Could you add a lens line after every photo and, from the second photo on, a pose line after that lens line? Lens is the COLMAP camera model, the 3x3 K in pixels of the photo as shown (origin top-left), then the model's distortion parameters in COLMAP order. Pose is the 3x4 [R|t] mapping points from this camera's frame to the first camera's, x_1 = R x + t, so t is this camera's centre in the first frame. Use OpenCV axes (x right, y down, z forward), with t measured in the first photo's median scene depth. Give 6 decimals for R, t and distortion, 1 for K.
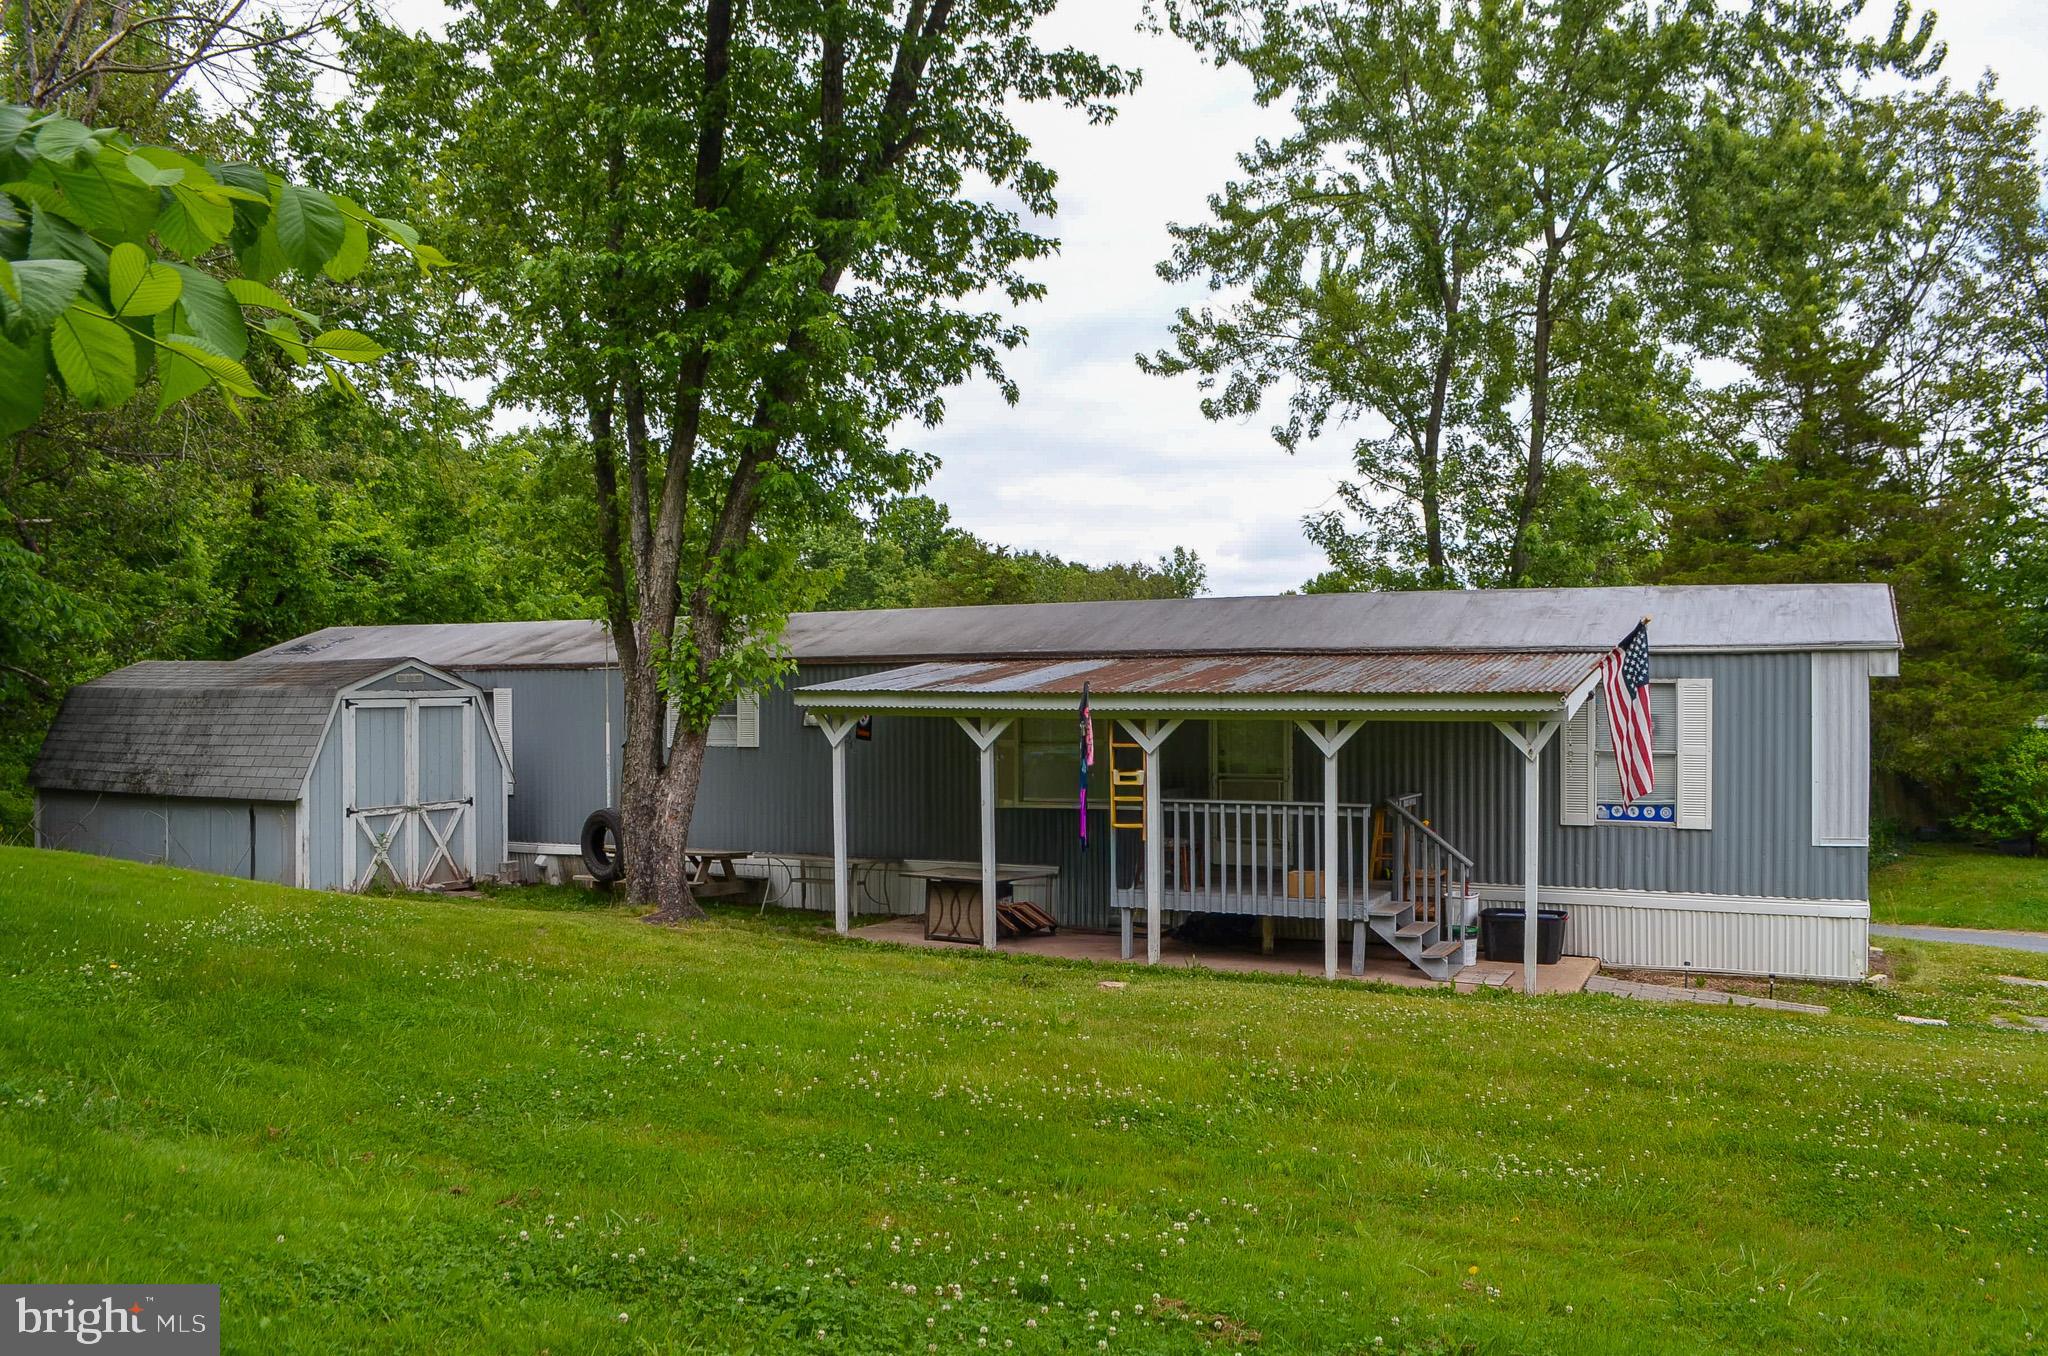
lens RADIAL K [[1644.0, 0, 1027.3], [0, 1644.0, 710.7], [0, 0, 1]] dist [-0.048729, -0.000789]
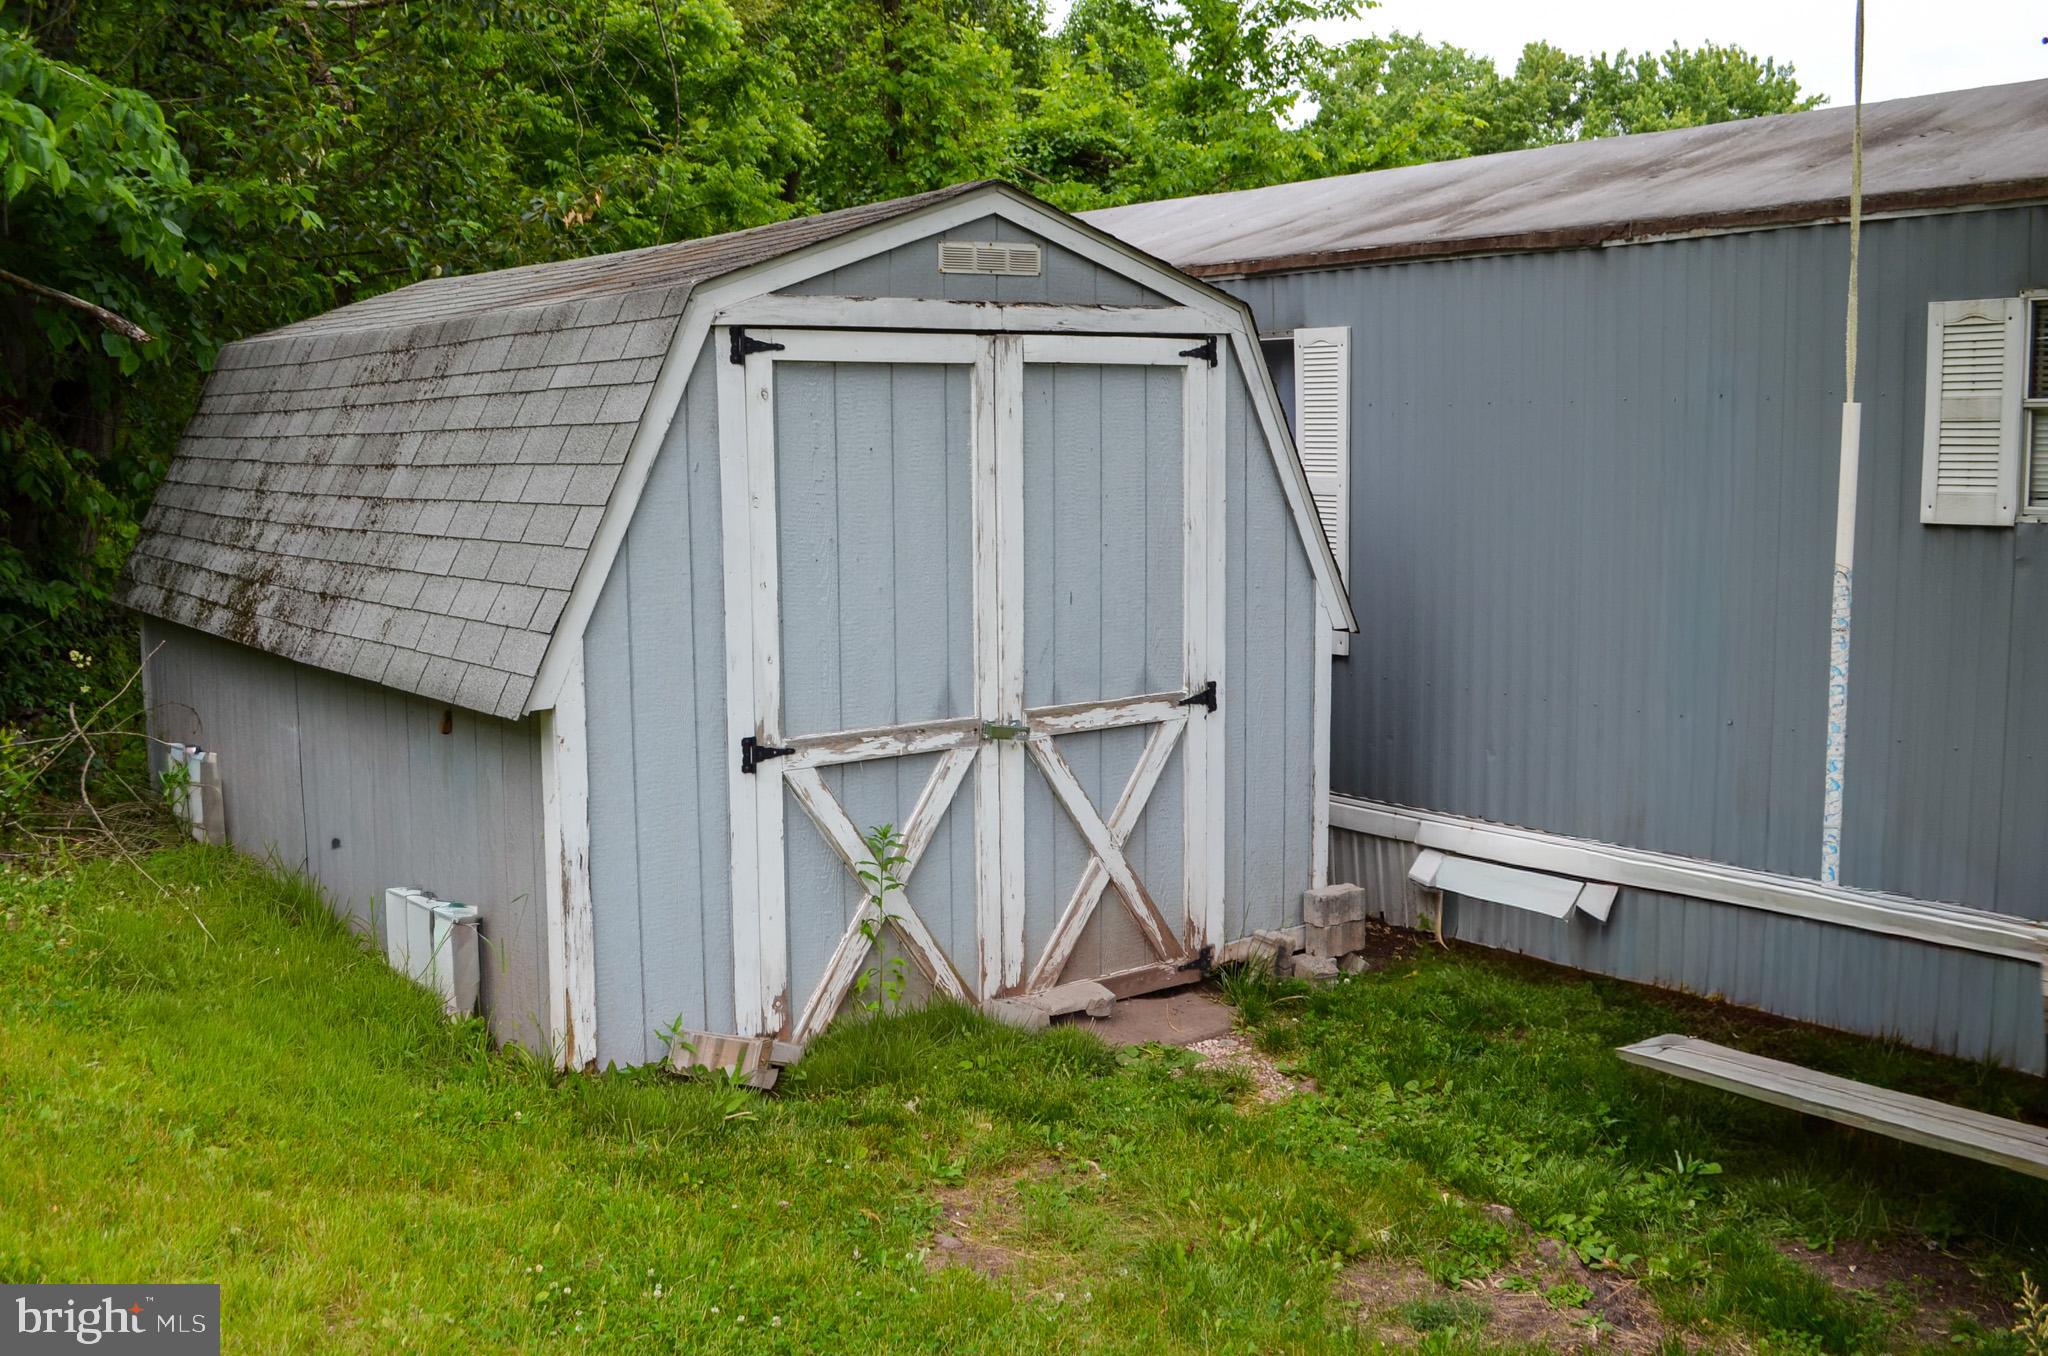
lens RADIAL K [[1940.6, 0, 1024.0], [0, 1940.6, 678.0], [0, 0, 1]] dist [-0.004201, -0.001543]
pose [[0.894307, 0.049589, -0.444698, -0.223456], [0.000938, 0.993630, 0.112687, 0.013220], [0.447453, -0.101194, 0.888564, 0.701714]]
